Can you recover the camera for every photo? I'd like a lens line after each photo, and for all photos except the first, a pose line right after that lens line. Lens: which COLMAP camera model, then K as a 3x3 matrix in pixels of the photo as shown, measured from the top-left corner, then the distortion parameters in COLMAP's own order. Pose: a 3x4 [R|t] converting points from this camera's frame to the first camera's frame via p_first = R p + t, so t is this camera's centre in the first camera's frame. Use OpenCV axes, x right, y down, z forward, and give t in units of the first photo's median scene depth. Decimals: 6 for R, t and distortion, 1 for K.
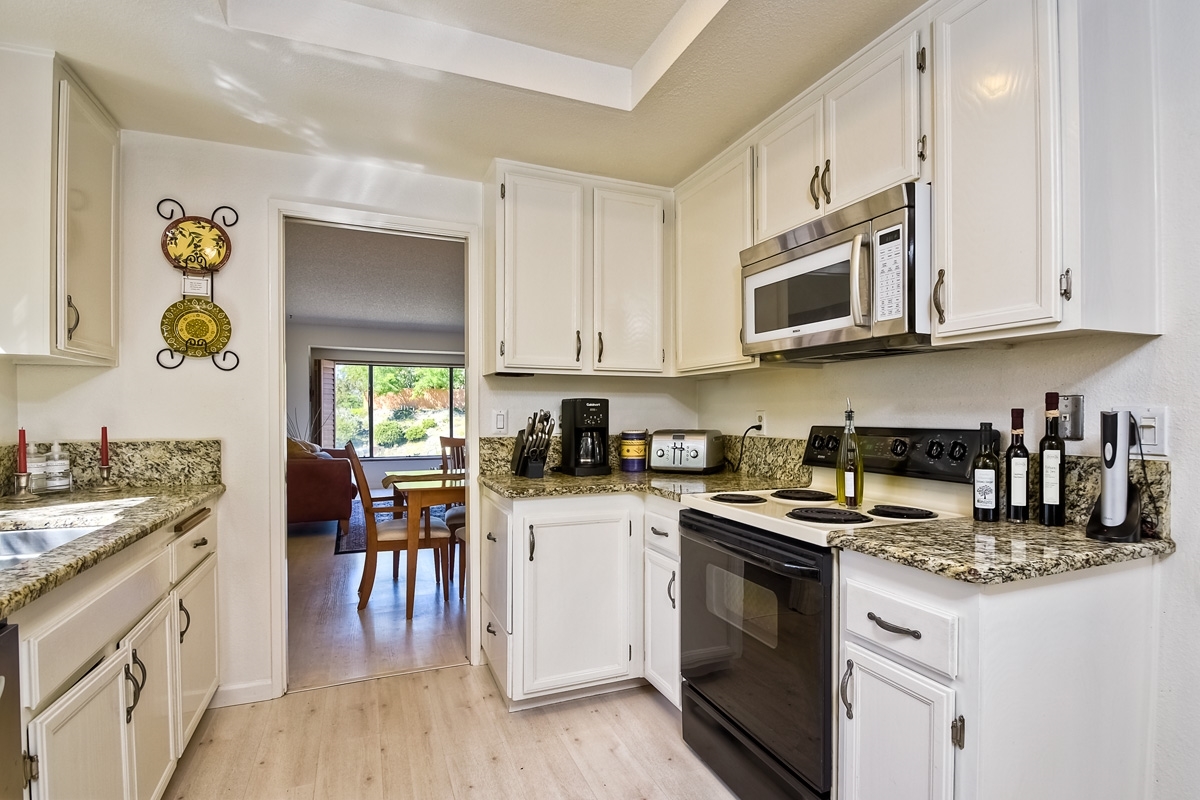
lens RADIAL K [[597.5, 0, 619.3], [0, 597.5, 411.9], [0, 0, 1]] dist [0.022483, -0.020252]
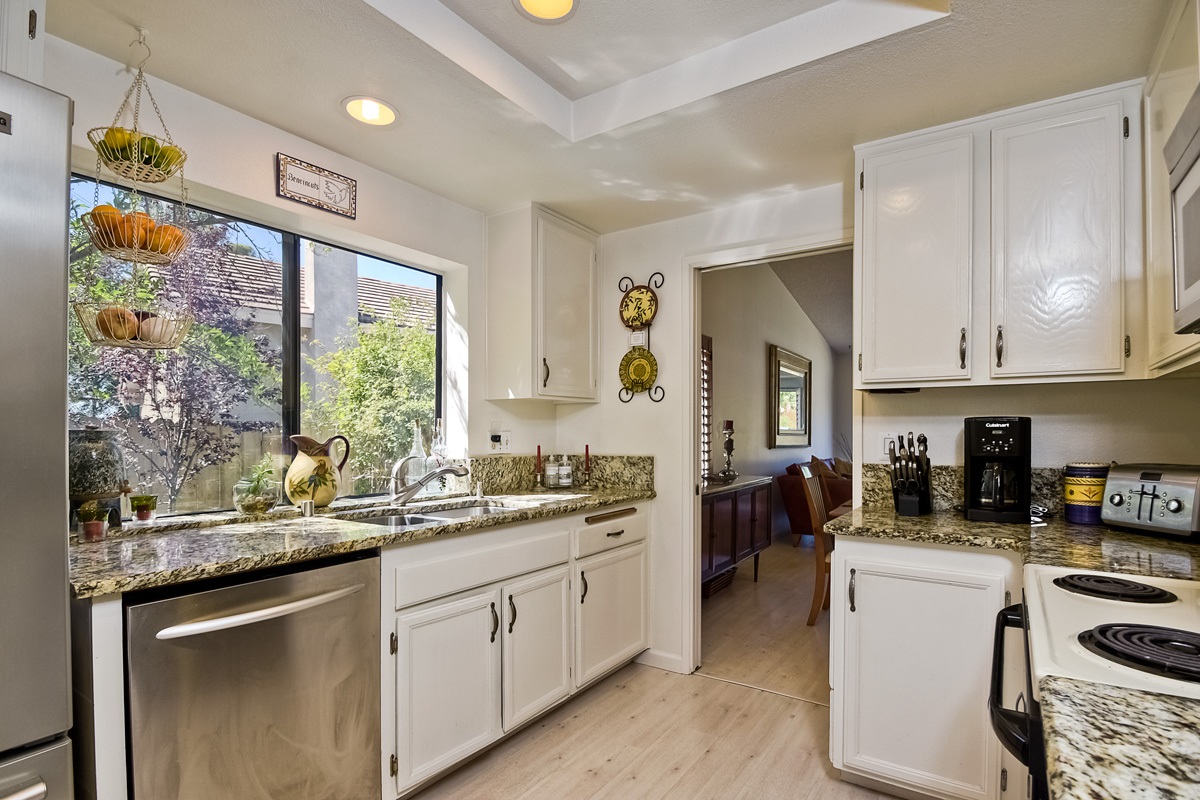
lens RADIAL K [[585.5, 0, 650.1], [0, 585.5, 433.4], [0, 0, 1]] dist [0.001105, -0.016560]
pose [[0.574695, -0.000394, -0.818367, 0.357452], [-0.001136, 0.999999, -0.001279, -0.000821], [0.818367, 0.001664, 0.574694, 0.286937]]
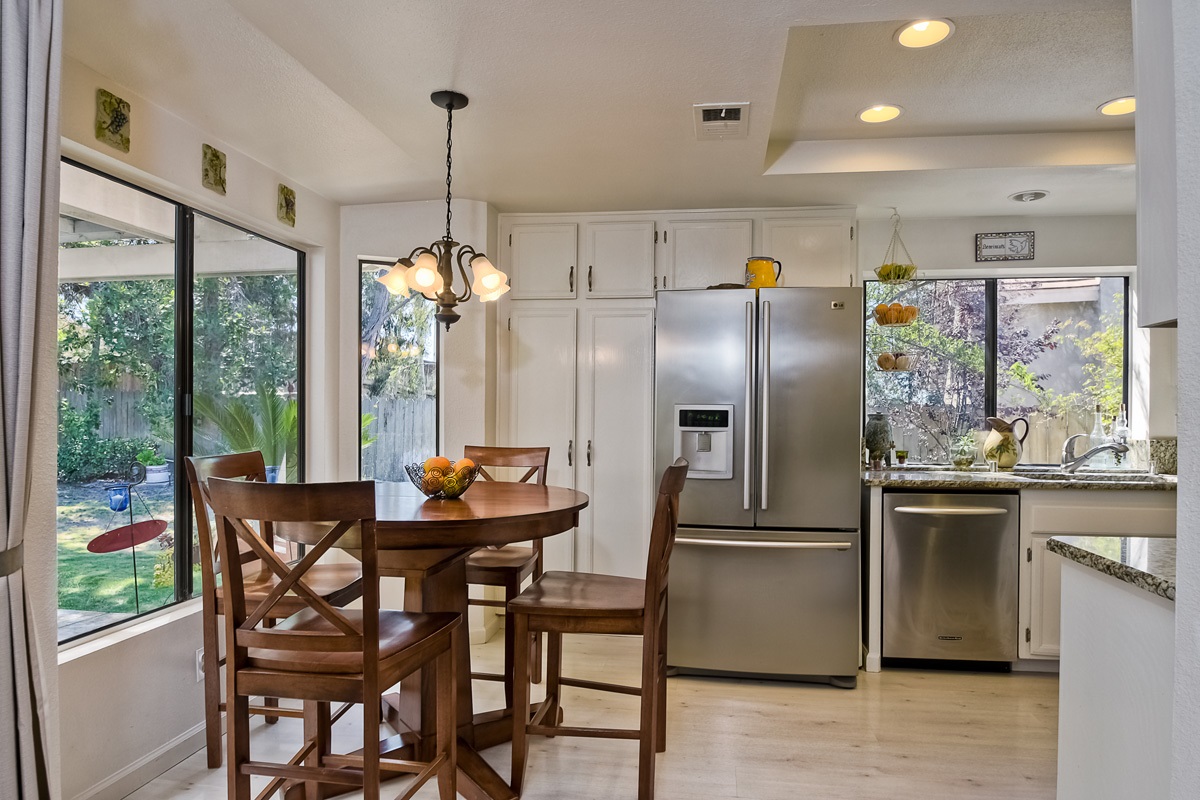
lens RADIAL K [[677.5, 0, 605.2], [0, 677.5, 419.8], [0, 0, 1]] dist [-0.000935, -0.000729]
pose [[-0.546273, 0.002743, -0.837603, 1.074172], [-0.006083, 0.999955, 0.007242, 0.000501], [0.837585, 0.009051, -0.546232, 0.465606]]
